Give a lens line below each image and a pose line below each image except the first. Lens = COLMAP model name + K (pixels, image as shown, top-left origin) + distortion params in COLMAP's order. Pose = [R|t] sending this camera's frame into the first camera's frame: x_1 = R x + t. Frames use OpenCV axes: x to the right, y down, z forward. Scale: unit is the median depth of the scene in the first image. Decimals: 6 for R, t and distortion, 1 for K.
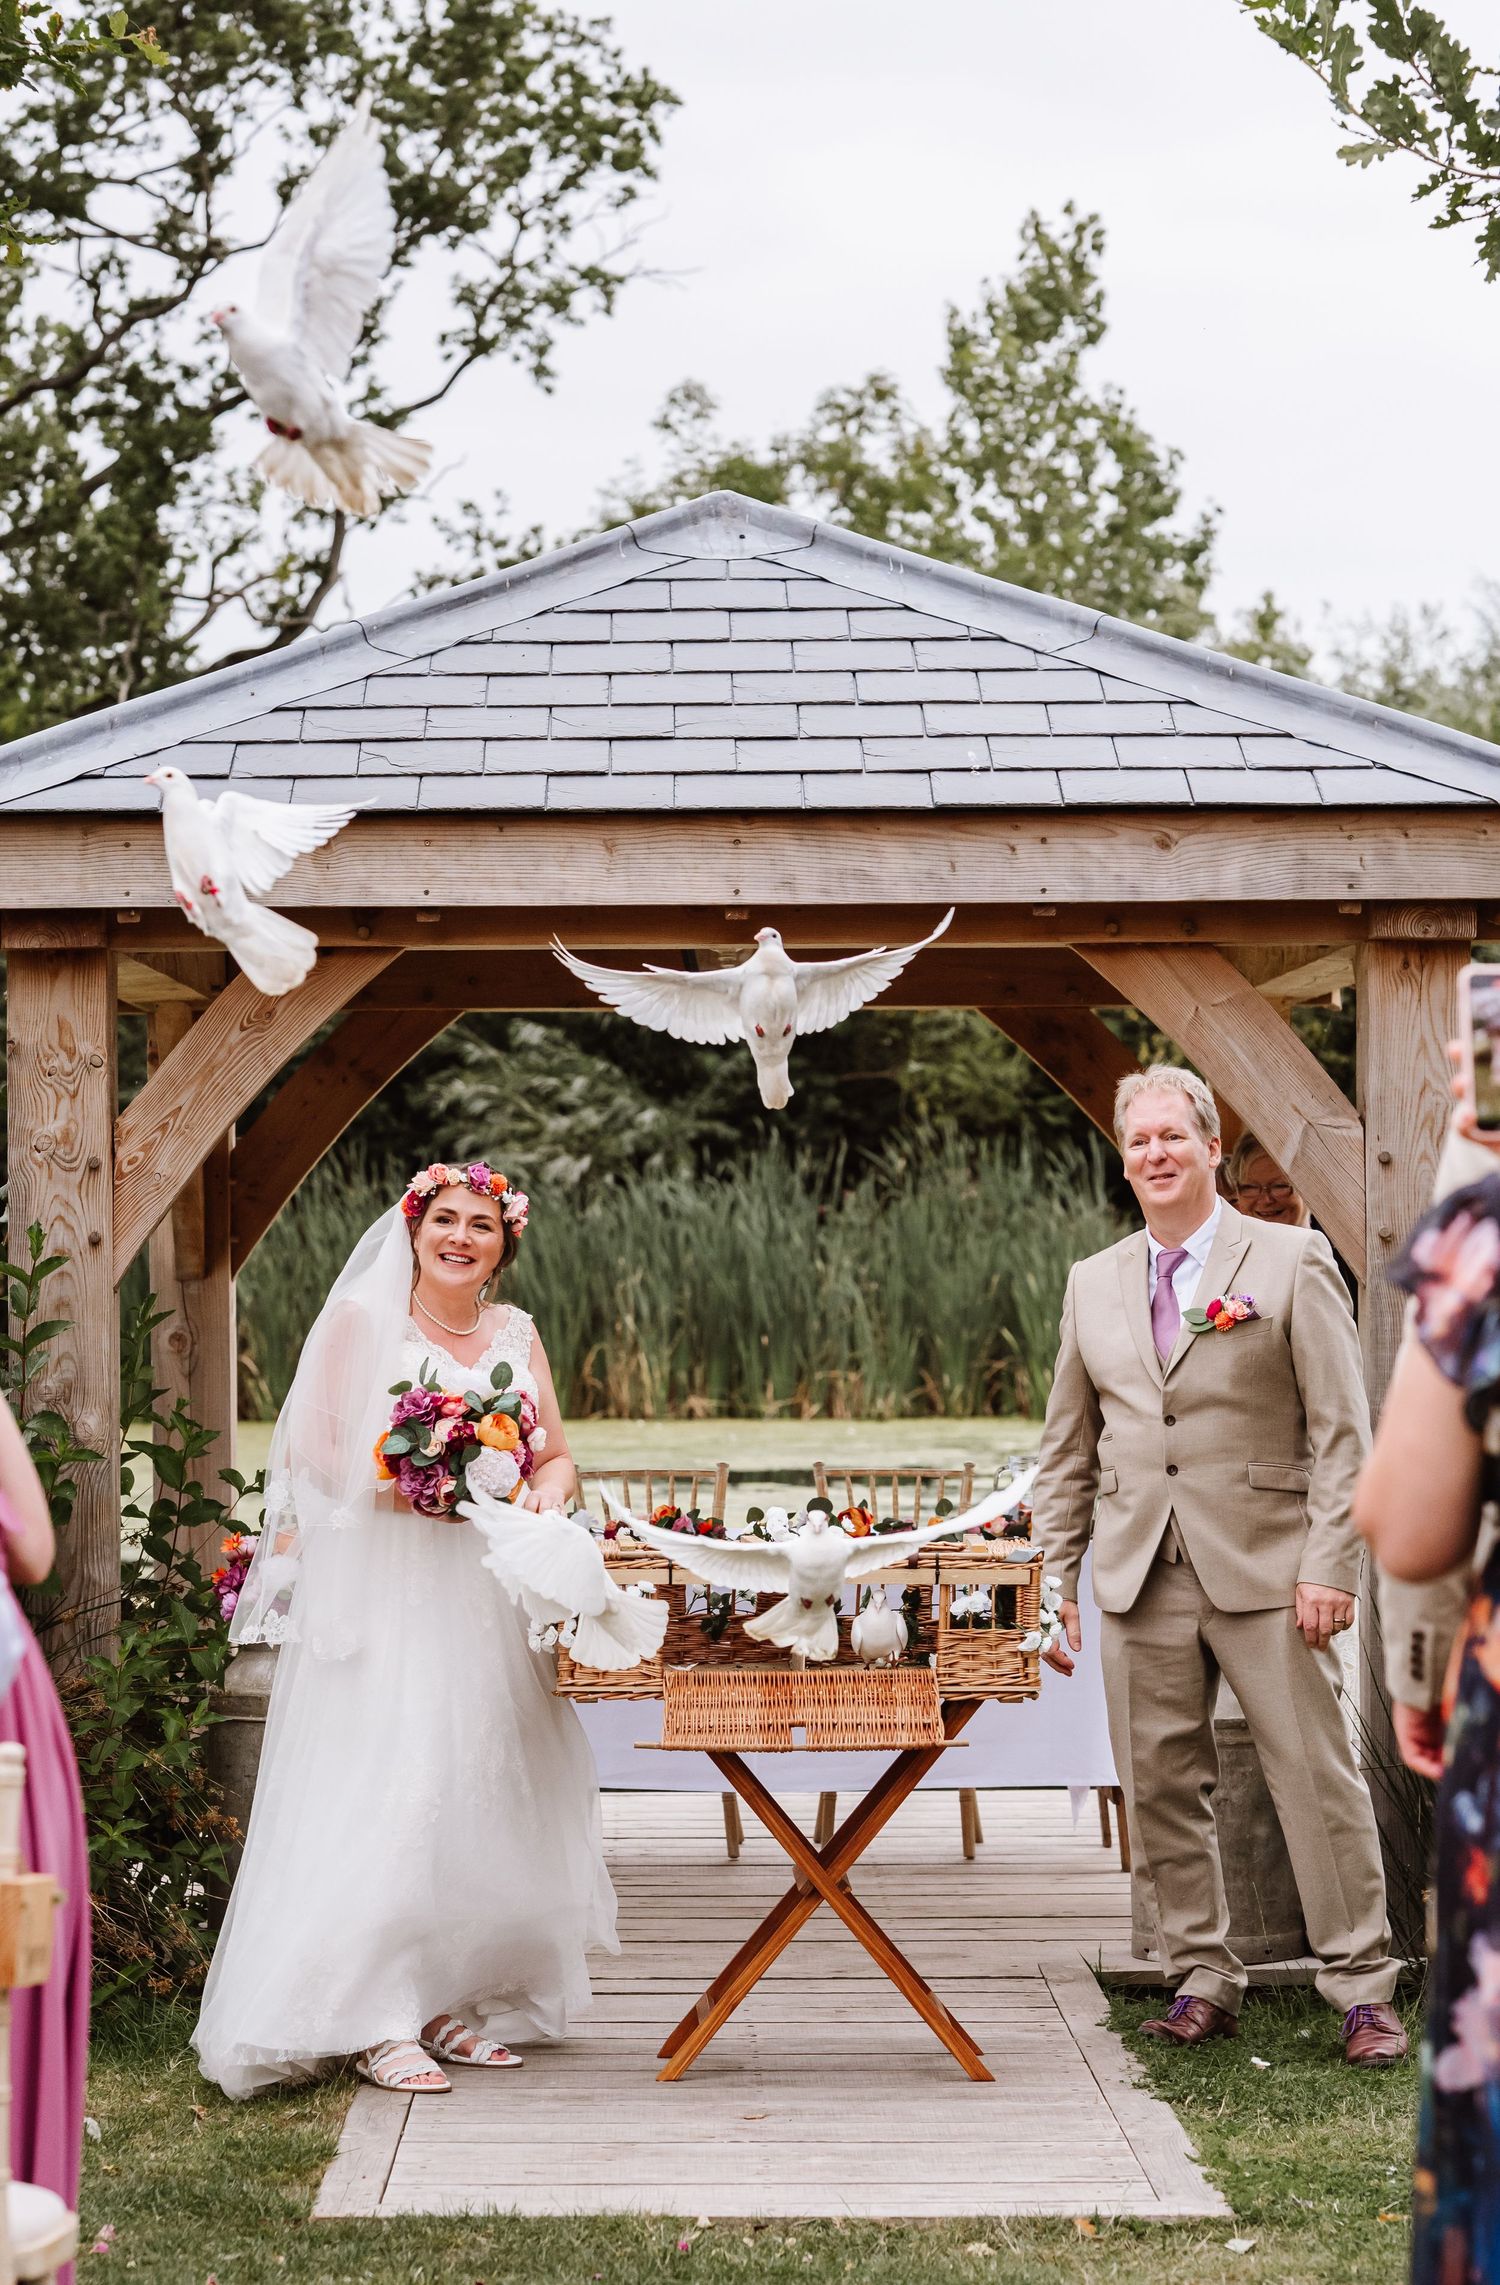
lens RADIAL K [[6009.3, 0, 667.8], [0, 6009.3, 1200.4], [0, 0, 1]] dist [-0.149645, 0.000000]
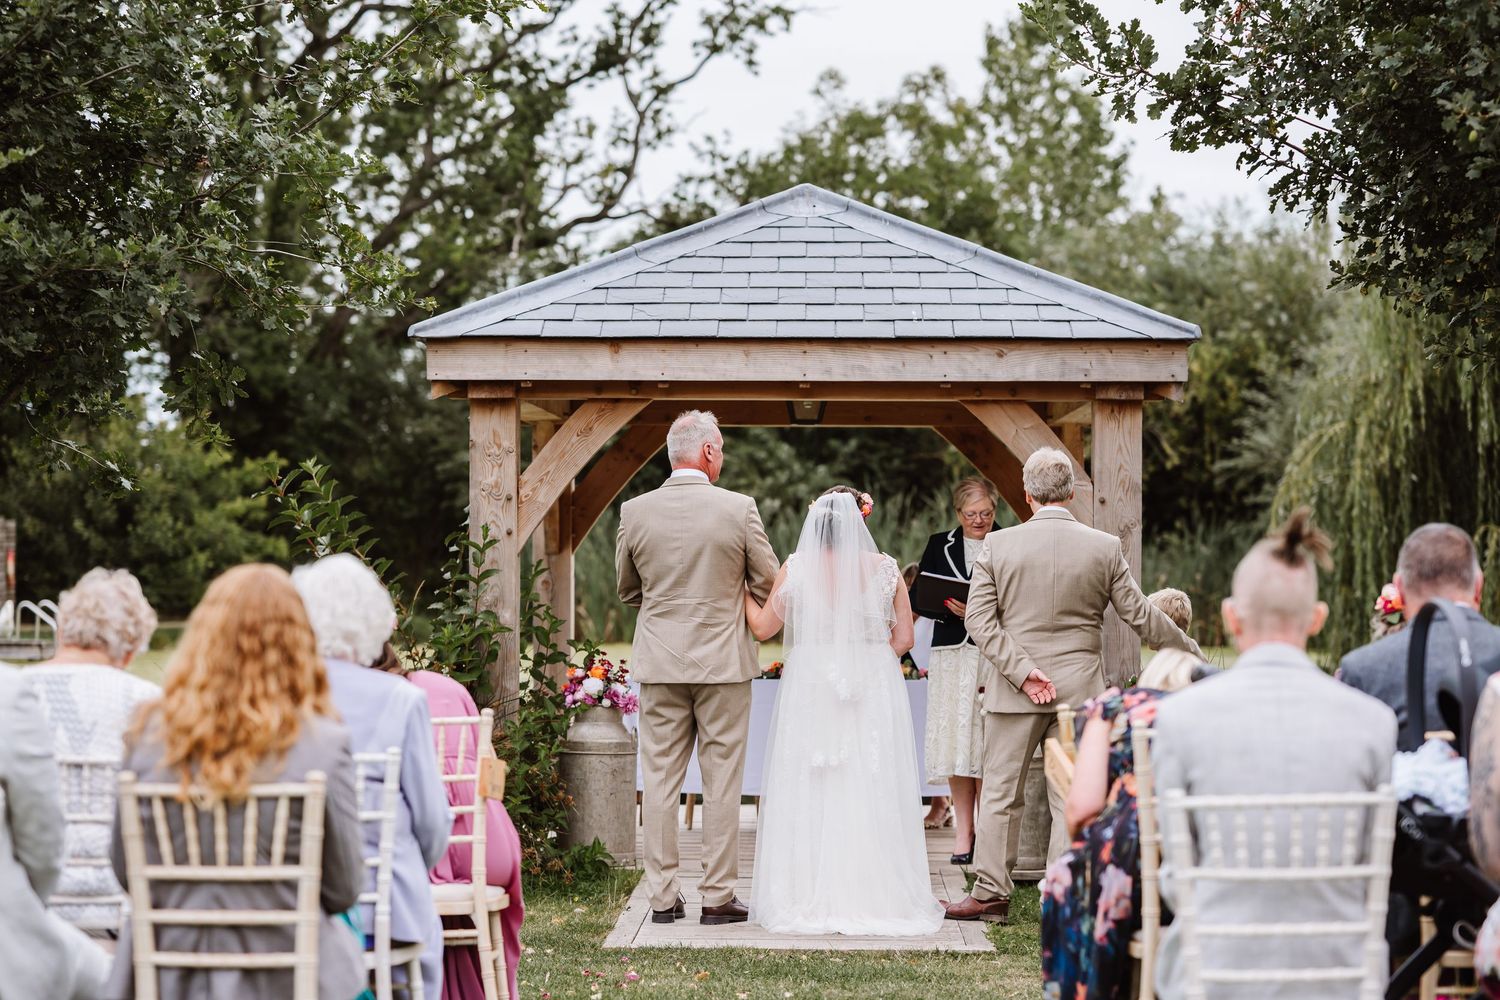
lens RADIAL K [[3679.5, 0, 750.4], [0, 3679.5, 508.5], [0, 0, 1]] dist [-0.255161, 0.000000]
pose [[0.999658, 0.009280, -0.024445, 0.024604], [-0.009417, 0.999941, -0.005494, 0.004614], [0.024392, 0.005723, 0.999686, -0.332762]]
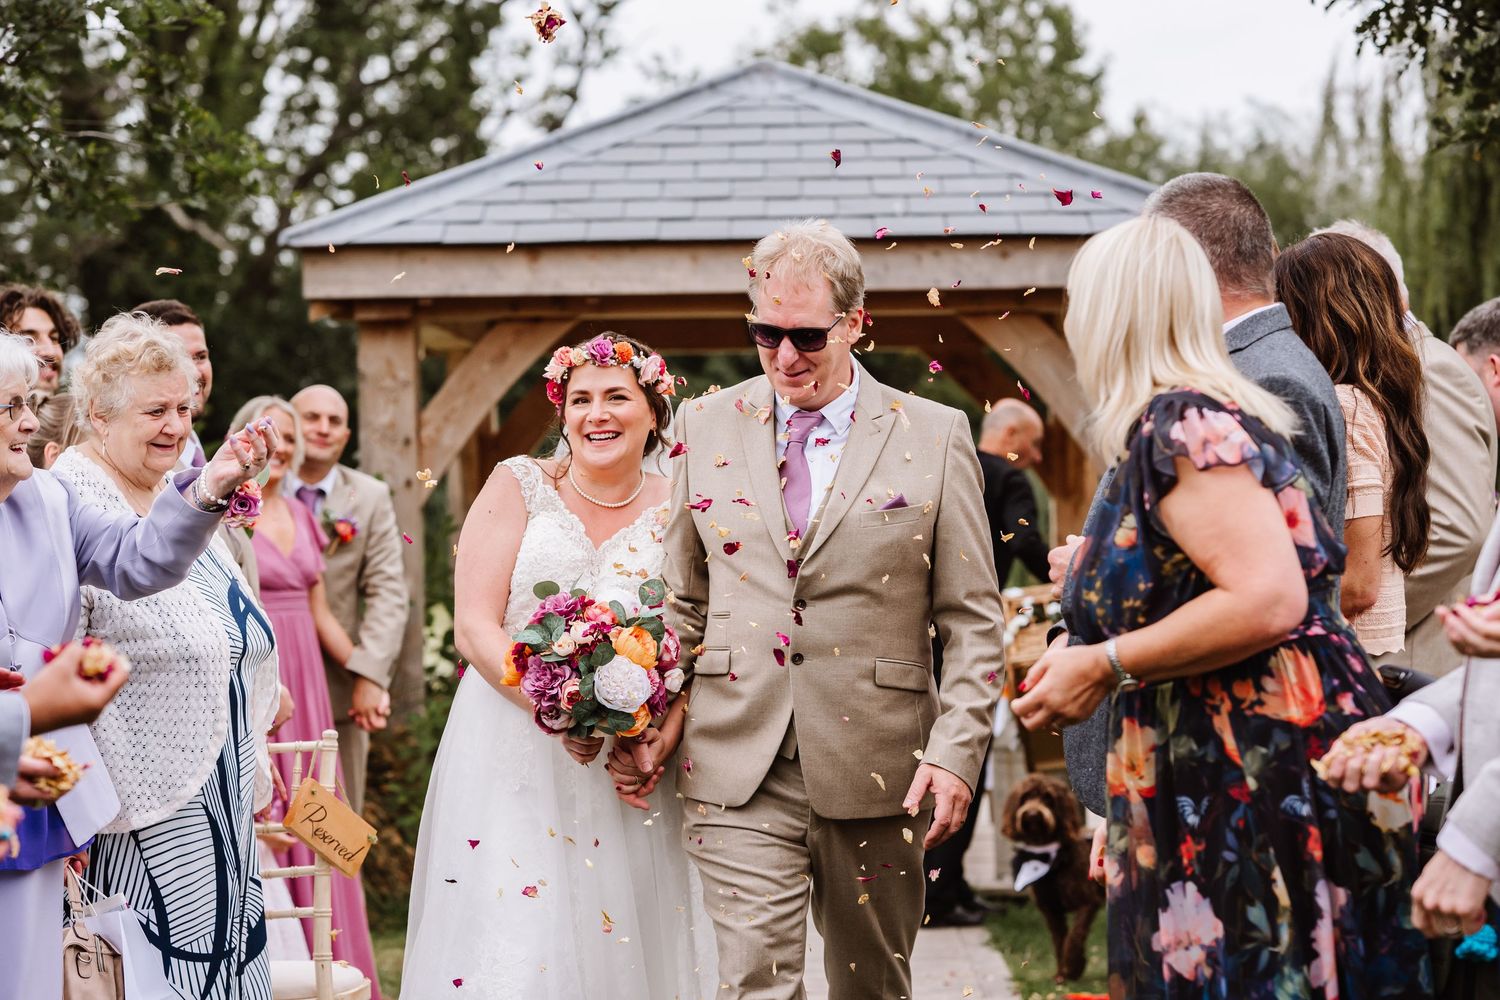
lens RADIAL K [[3679.5, 0, 755.0], [0, 3679.5, 488.2], [0, 0, 1]] dist [-0.255161, 0.000000]
pose [[0.999884, -0.007880, -0.013062, 0.022083], [0.007930, 0.999961, 0.003763, 0.005109], [0.013032, -0.003866, 0.999908, -0.092135]]
